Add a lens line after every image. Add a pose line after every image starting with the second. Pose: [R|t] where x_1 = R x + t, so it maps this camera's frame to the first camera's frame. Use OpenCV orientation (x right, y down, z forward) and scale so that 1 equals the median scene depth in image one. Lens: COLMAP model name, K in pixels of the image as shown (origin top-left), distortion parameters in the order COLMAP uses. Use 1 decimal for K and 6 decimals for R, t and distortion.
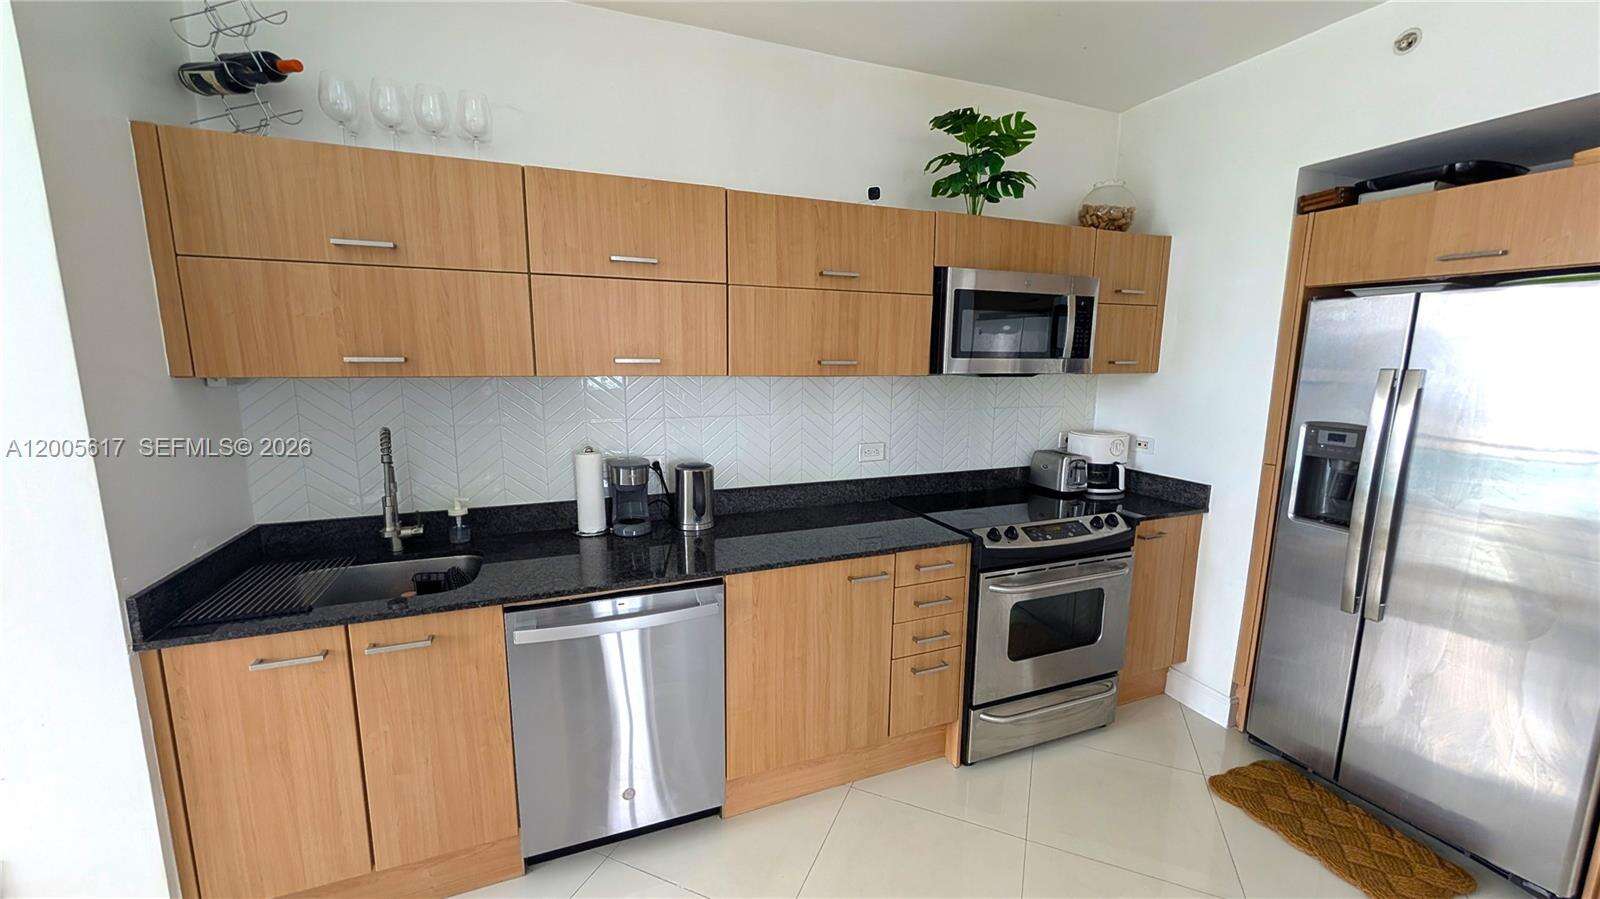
lens RADIAL K [[611.5, 0, 800.0], [0, 611.5, 449.5], [0, 0, 1]] dist [-0.000041, -0.000010]
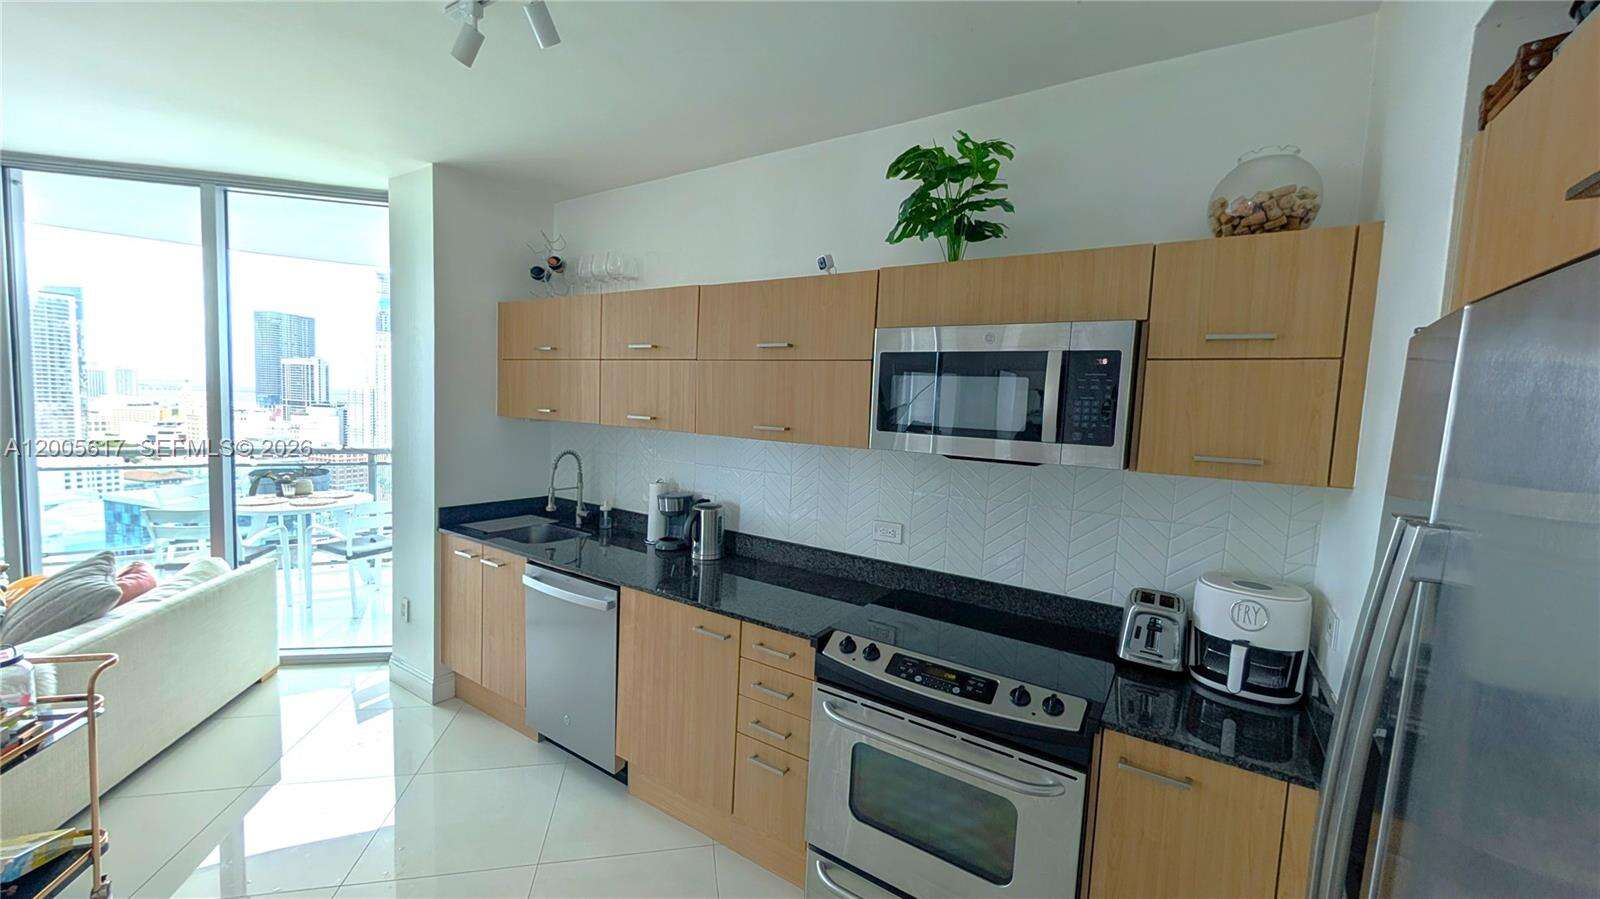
lens RADIAL K [[603.8, 0, 798.7], [0, 603.8, 453.5], [0, 0, 1]] dist [-0.001427, 0.000529]
pose [[0.573413, 0.085077, -0.814837, 0.909184], [-0.166780, 0.985889, -0.014429, -0.090427], [0.802111, 0.144172, 0.579511, 0.435003]]
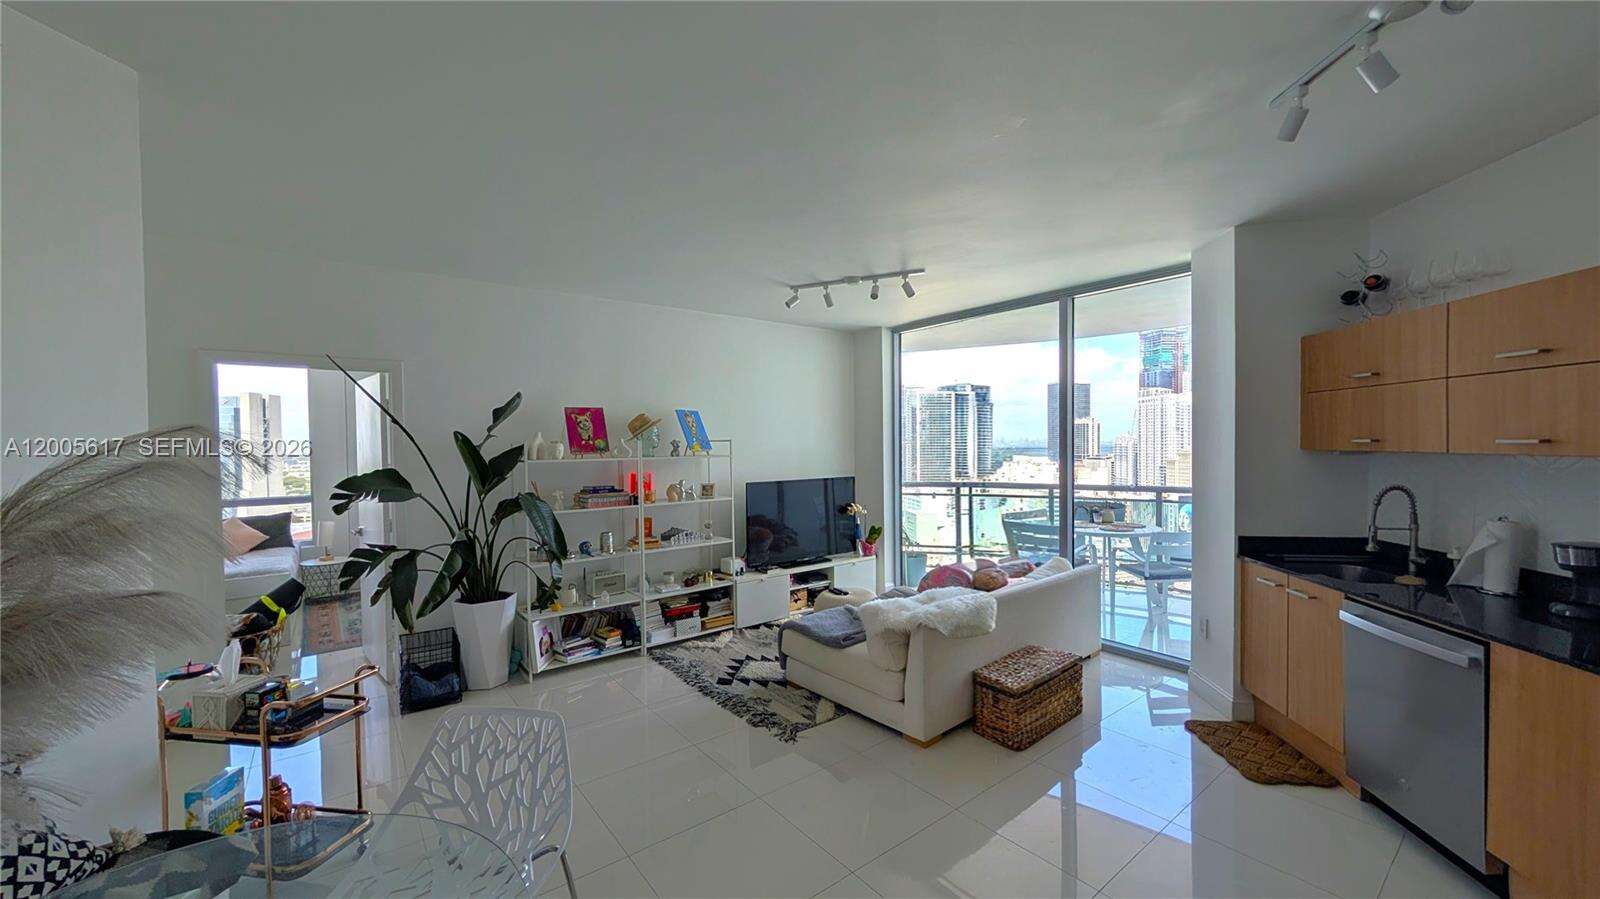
lens RADIAL K [[611.5, 0, 800.0], [0, 611.5, 449.5], [0, 0, 1]] dist [-0.000041, -0.000010]
pose [[-0.479663, 0.007514, -0.877420, 1.150117], [-0.131724, 0.988015, 0.080471, -0.040893], [0.867509, 0.154176, -0.472925, 0.336795]]
